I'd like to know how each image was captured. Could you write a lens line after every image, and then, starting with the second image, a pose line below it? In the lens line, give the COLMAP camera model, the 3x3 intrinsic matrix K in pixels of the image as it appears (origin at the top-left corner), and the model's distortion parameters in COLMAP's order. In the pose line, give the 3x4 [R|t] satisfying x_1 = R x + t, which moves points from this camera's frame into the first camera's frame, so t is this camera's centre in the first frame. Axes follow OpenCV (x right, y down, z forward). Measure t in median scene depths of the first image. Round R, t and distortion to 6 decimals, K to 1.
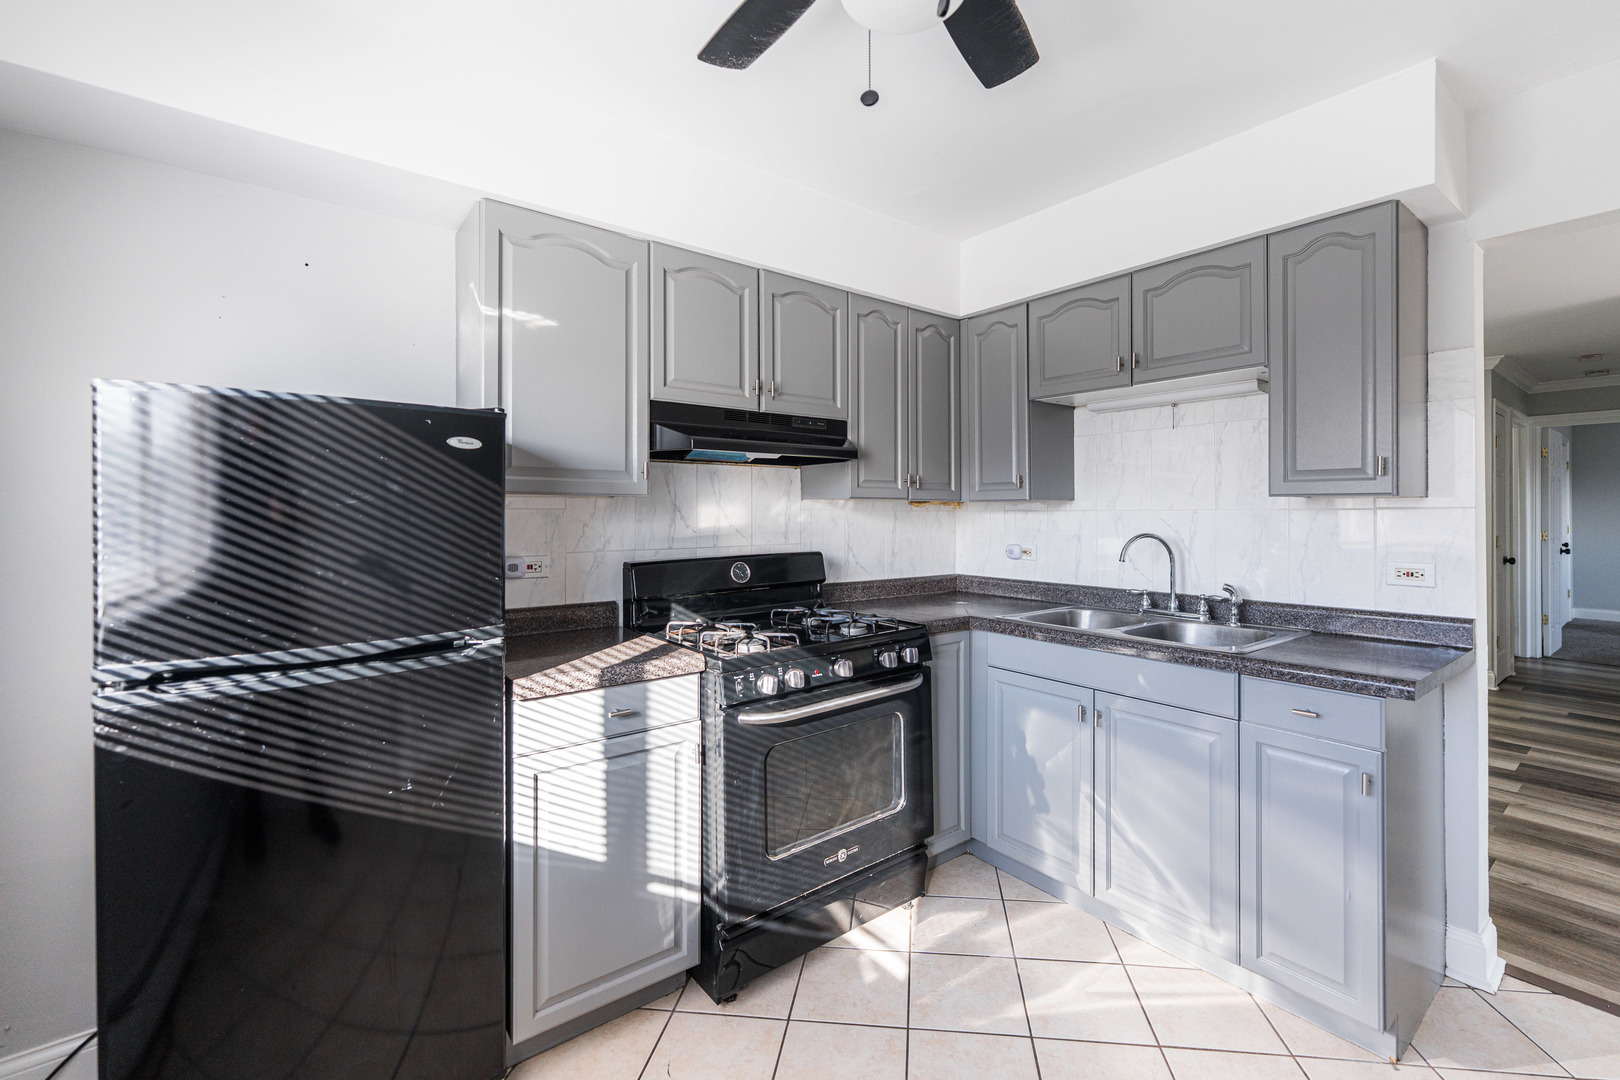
lens RADIAL K [[658.4, 0, 865.7], [0, 658.4, 512.0], [0, 0, 1]] dist [0.002507, 0.000890]
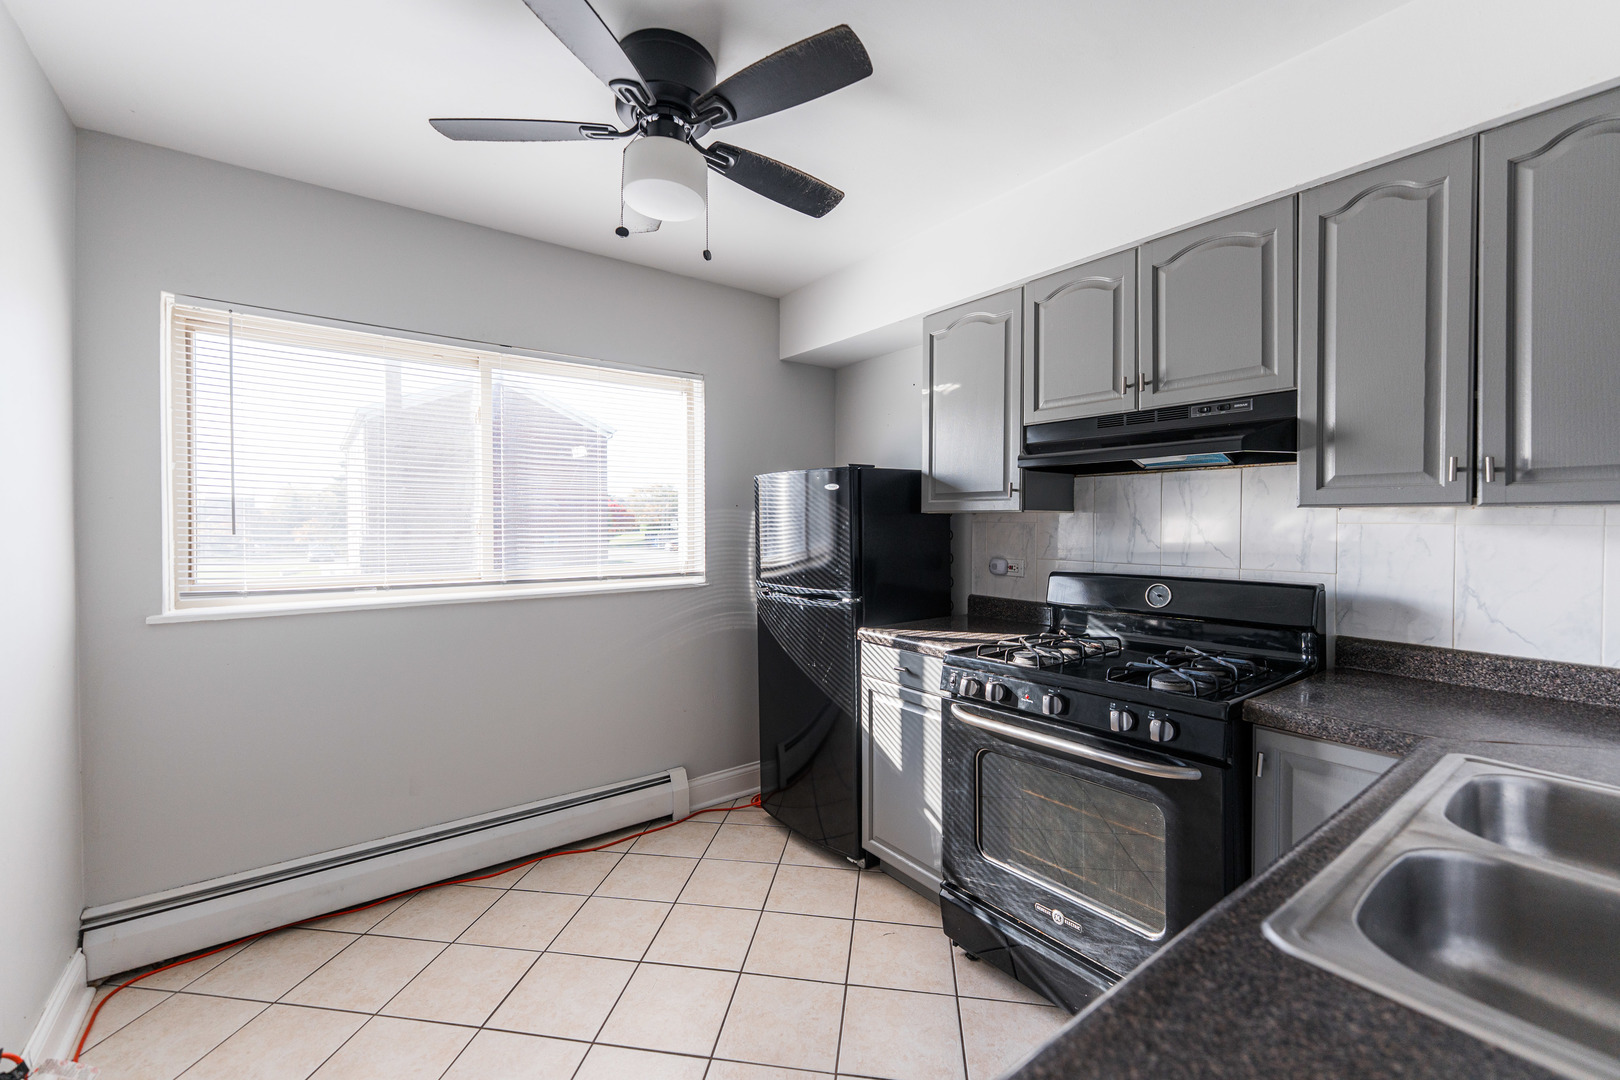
lens RADIAL K [[658.4, 0, 804.5], [0, 658.4, 528.8], [0, 0, 1]] dist [0.002507, 0.000890]
pose [[-0.020046, 0.013292, -0.999711, 0.767739], [-0.000435, 0.999911, 0.013303, -0.008827], [0.999799, 0.000702, -0.020038, 0.615009]]
